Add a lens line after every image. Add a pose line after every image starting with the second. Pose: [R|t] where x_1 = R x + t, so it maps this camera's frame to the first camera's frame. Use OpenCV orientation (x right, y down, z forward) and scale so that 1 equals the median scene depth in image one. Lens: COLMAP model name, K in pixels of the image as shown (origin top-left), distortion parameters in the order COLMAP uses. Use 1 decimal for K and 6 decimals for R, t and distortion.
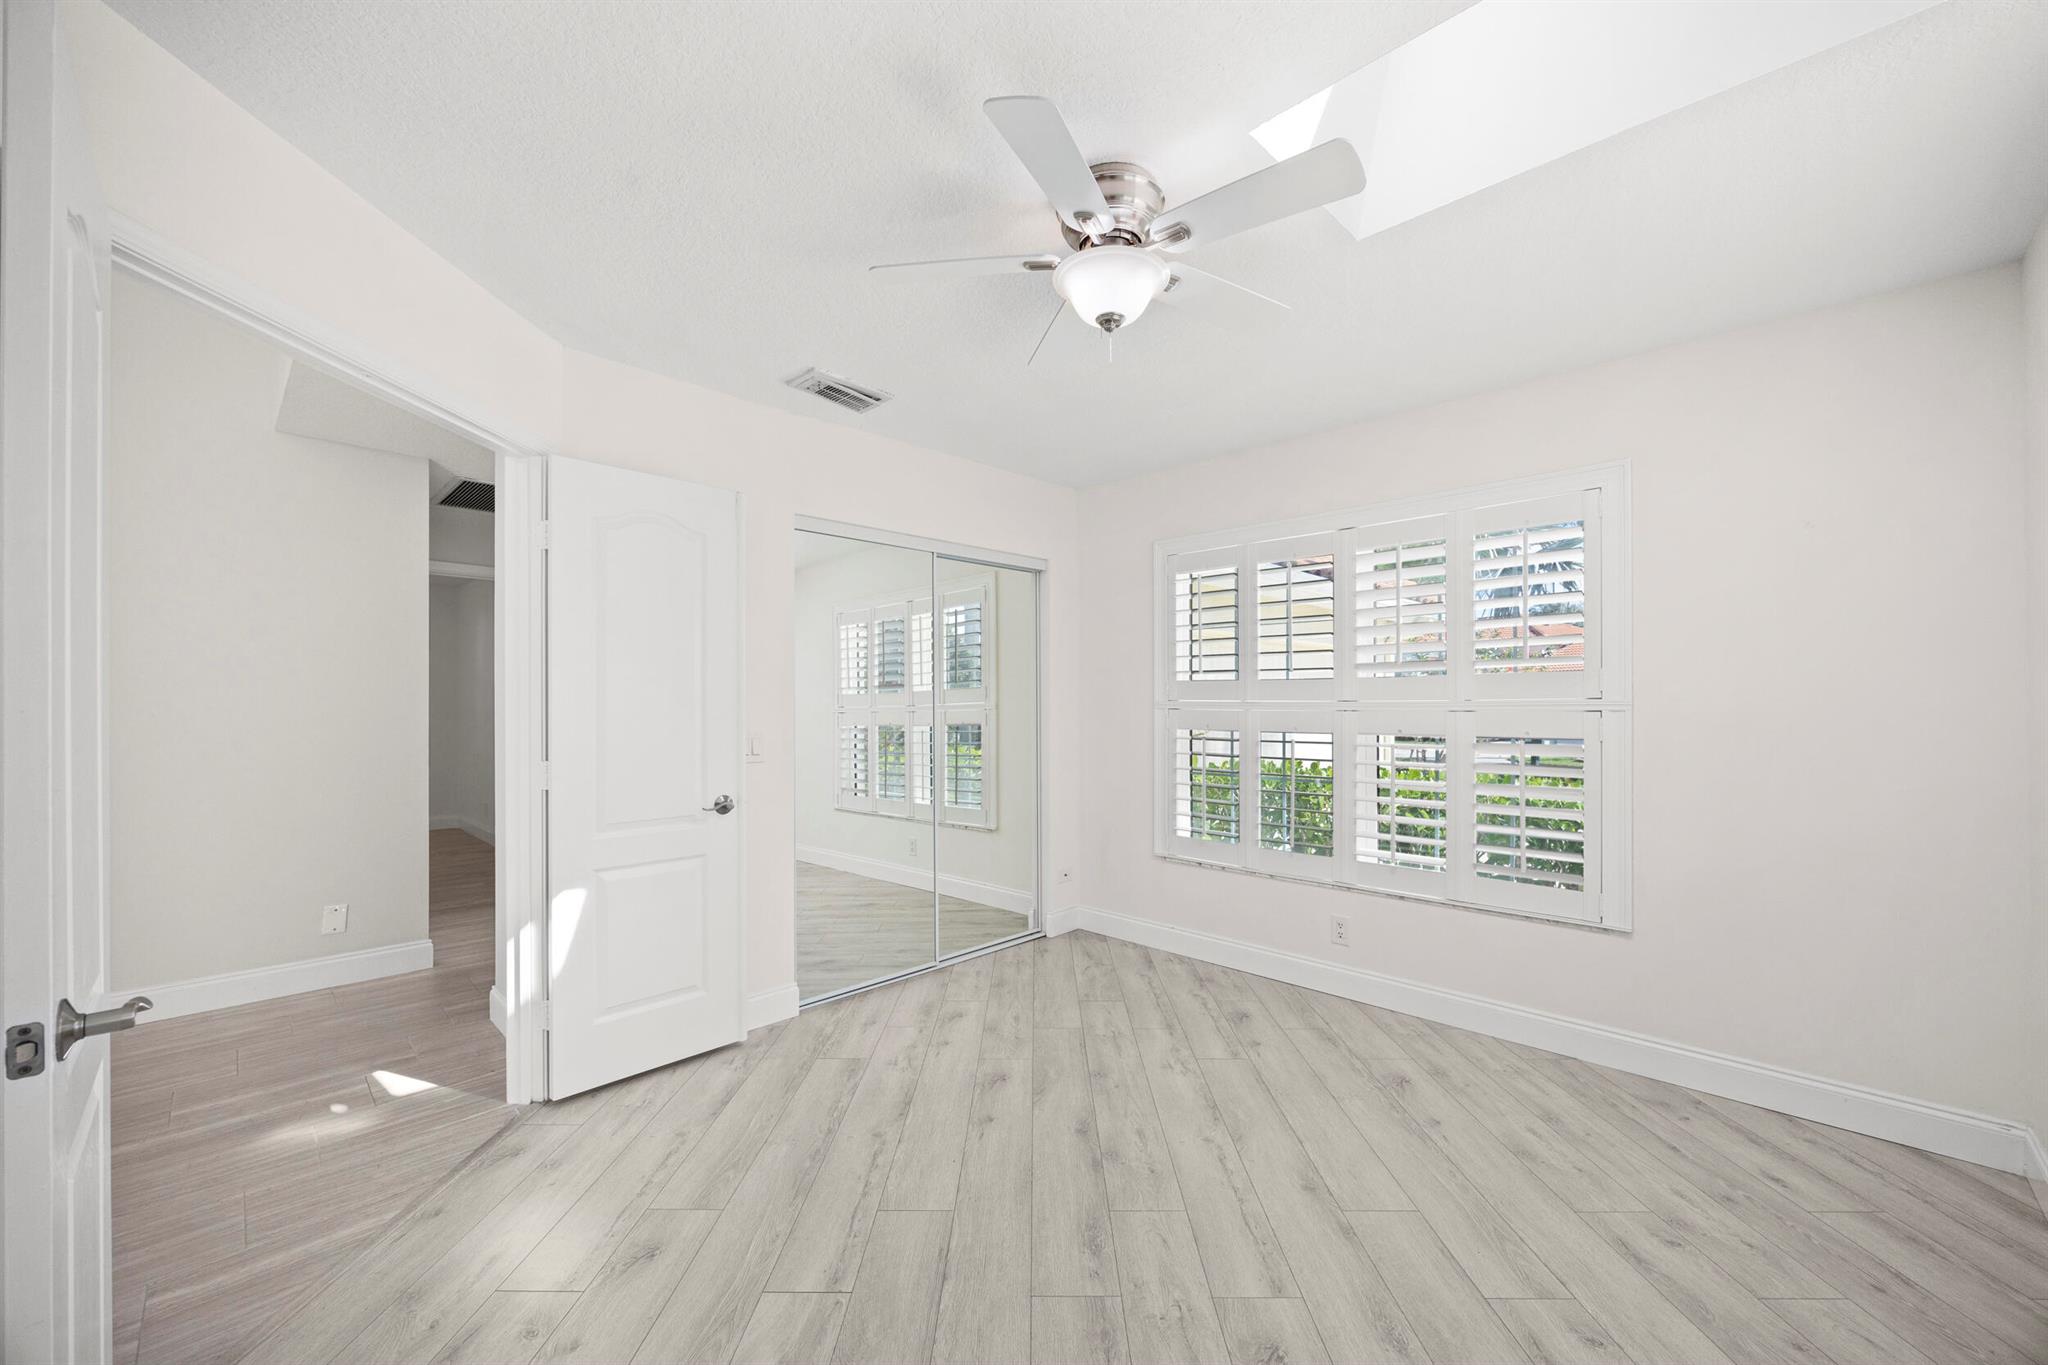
lens RADIAL K [[776.9, 0, 1026.7], [0, 776.9, 680.2], [0, 0, 1]] dist [-0.003170, -0.000183]
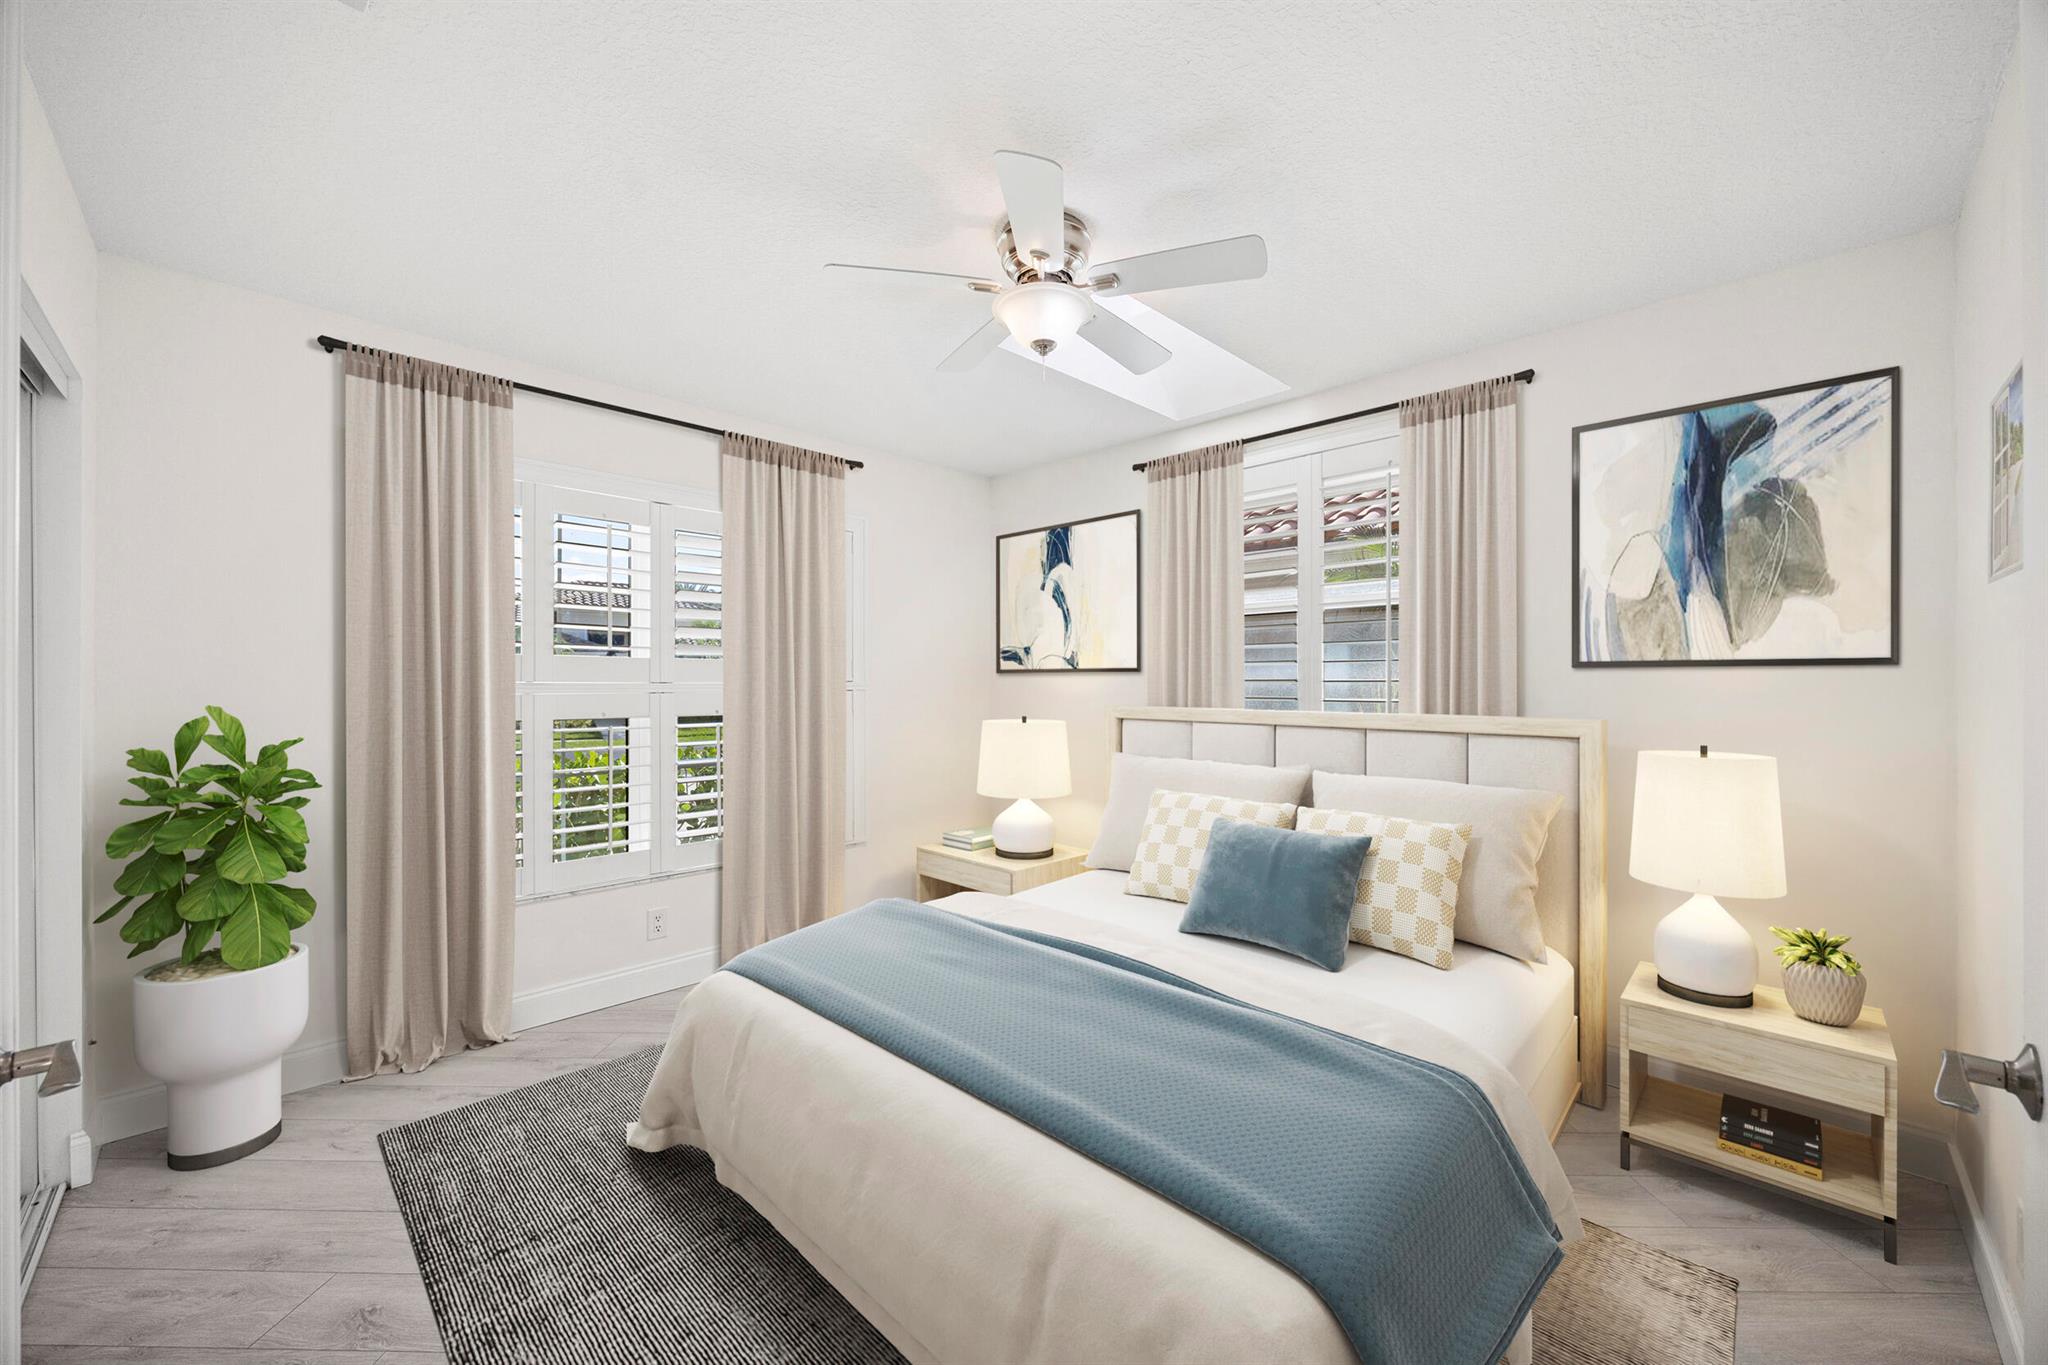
lens RADIAL K [[776.9, 0, 1026.7], [0, 776.9, 680.2], [0, 0, 1]] dist [-0.003170, -0.000183]
pose [[0.007121, 0.004443, 0.999965, -0.538588], [-0.021580, 0.999758, -0.004288, 0.017160], [-0.999742, -0.021549, 0.007215, 0.536370]]
